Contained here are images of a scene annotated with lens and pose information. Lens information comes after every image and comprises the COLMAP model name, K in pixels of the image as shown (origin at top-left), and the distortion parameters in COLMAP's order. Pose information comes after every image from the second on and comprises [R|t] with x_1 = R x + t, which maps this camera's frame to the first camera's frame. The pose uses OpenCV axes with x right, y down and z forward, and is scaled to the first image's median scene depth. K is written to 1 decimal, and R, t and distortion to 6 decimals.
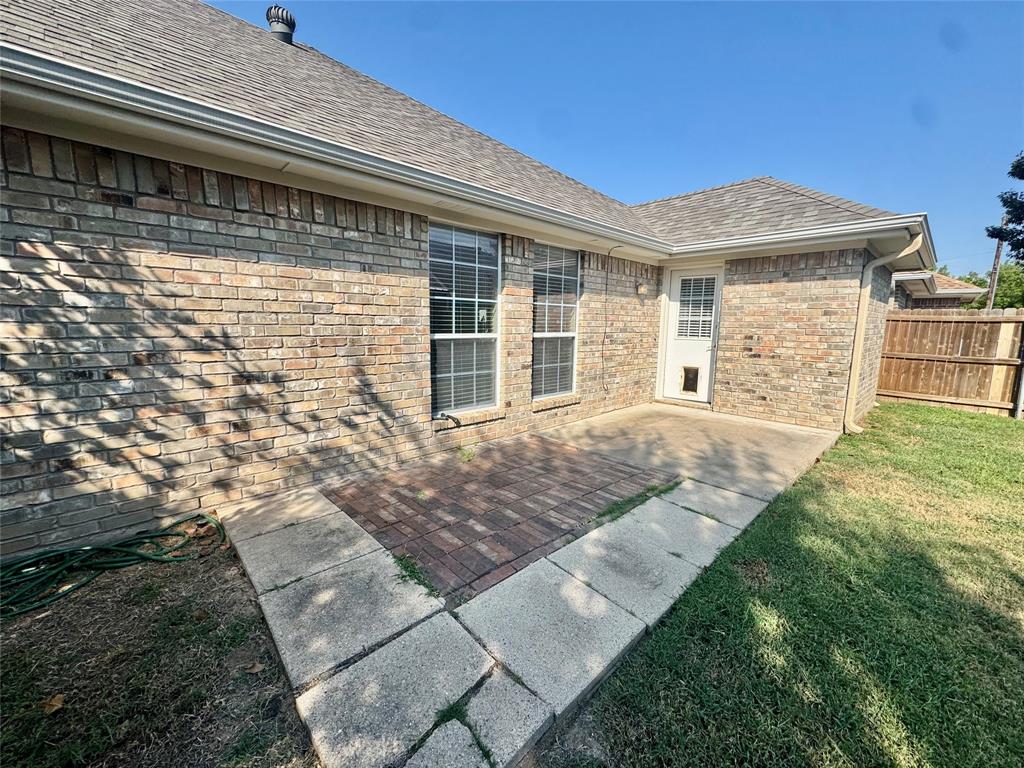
lens RADIAL K [[409.3, 0, 513.1], [0, 409.3, 385.2], [0, 0, 1]] dist [-0.003048, 0.000940]
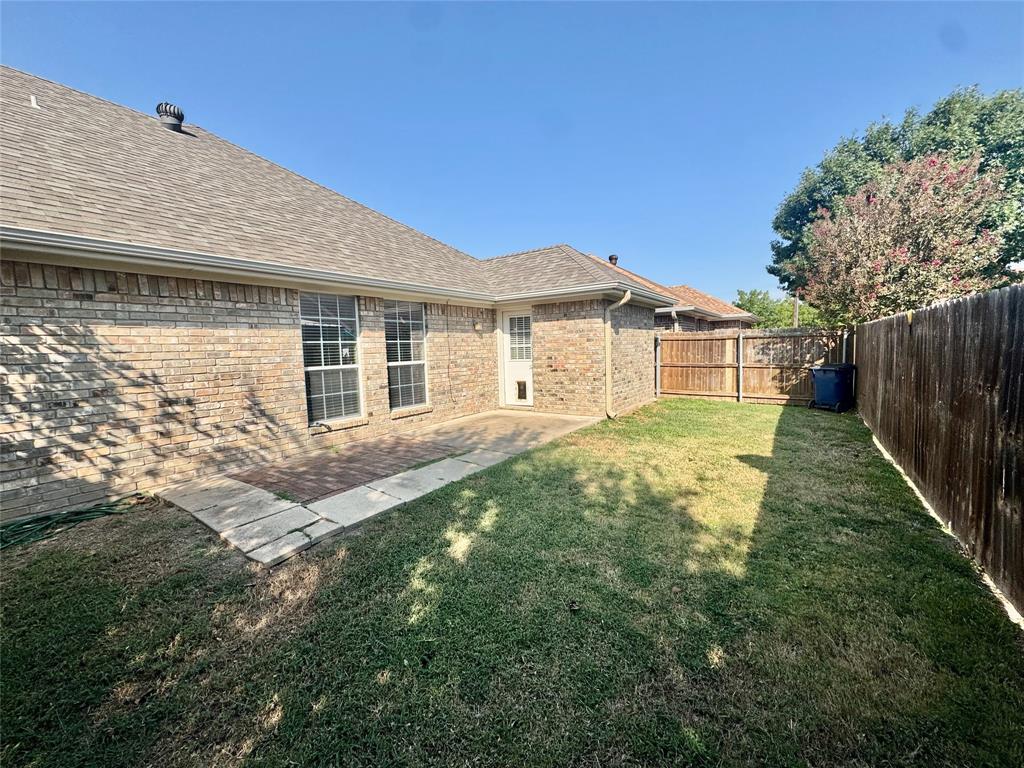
lens RADIAL K [[409.3, 0, 512.5], [0, 409.3, 383.7], [0, 0, 1]] dist [-0.003048, 0.000940]
pose [[0.978044, -0.060044, 0.199560, 0.262381], [0.072952, 0.995650, -0.057963, 0.081146], [-0.195211, 0.071249, 0.978170, -0.643549]]
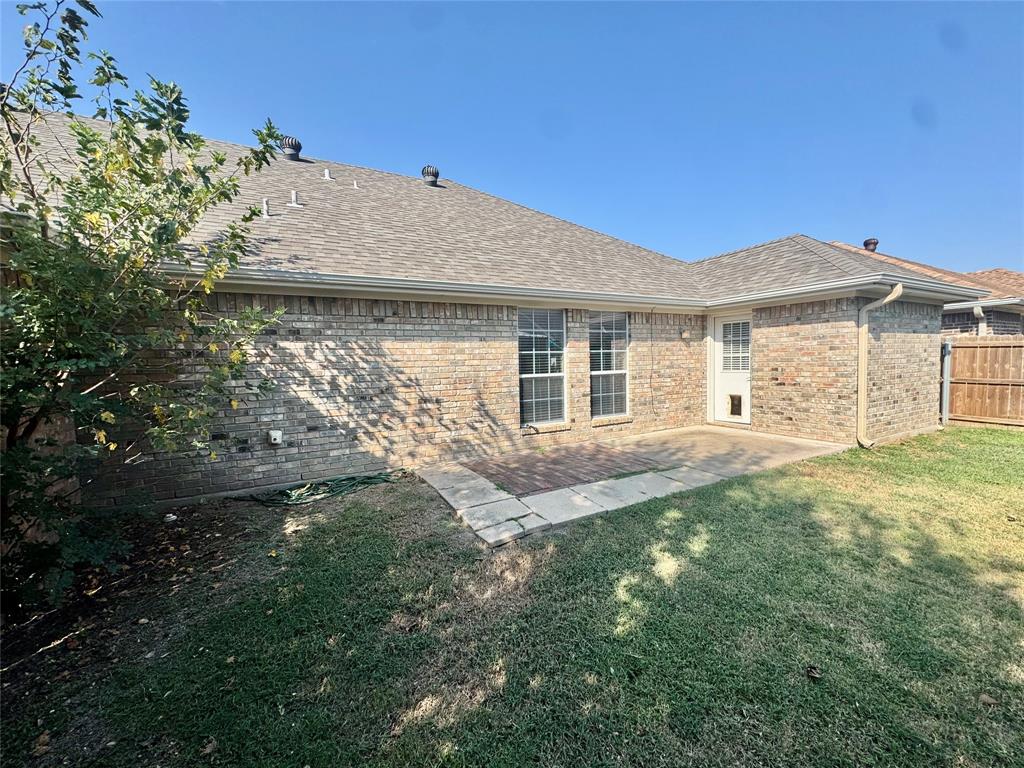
lens RADIAL K [[409.3, 0, 512.3], [0, 409.3, 384.2], [0, 0, 1]] dist [-0.003048, 0.000940]
pose [[0.964562, -0.023148, -0.262838, 0.230800], [-0.001532, 0.995636, -0.093306, 0.074674], [0.263851, 0.090402, 0.960318, -0.659278]]
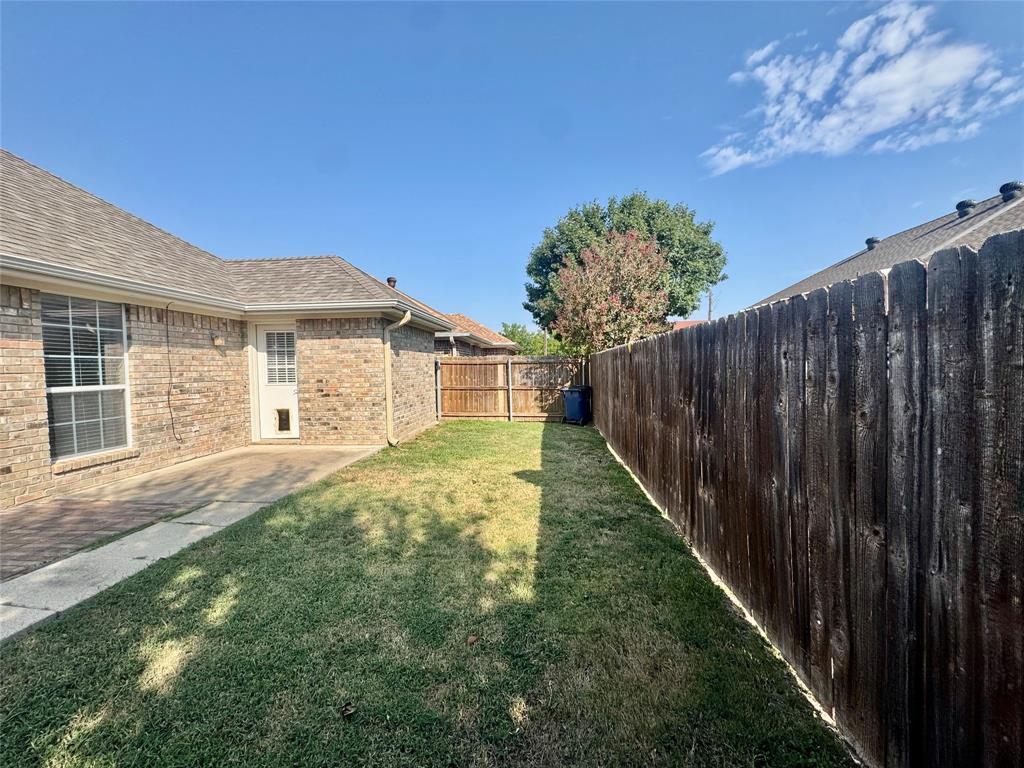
lens RADIAL K [[409.3, 0, 511.3], [0, 409.3, 384.8], [0, 0, 1]] dist [-0.003048, 0.000940]
pose [[0.746902, -0.053922, 0.662744, 0.314586], [0.125803, 0.990165, -0.061216, 0.075699], [-0.652924, 0.129097, 0.746340, -0.528890]]
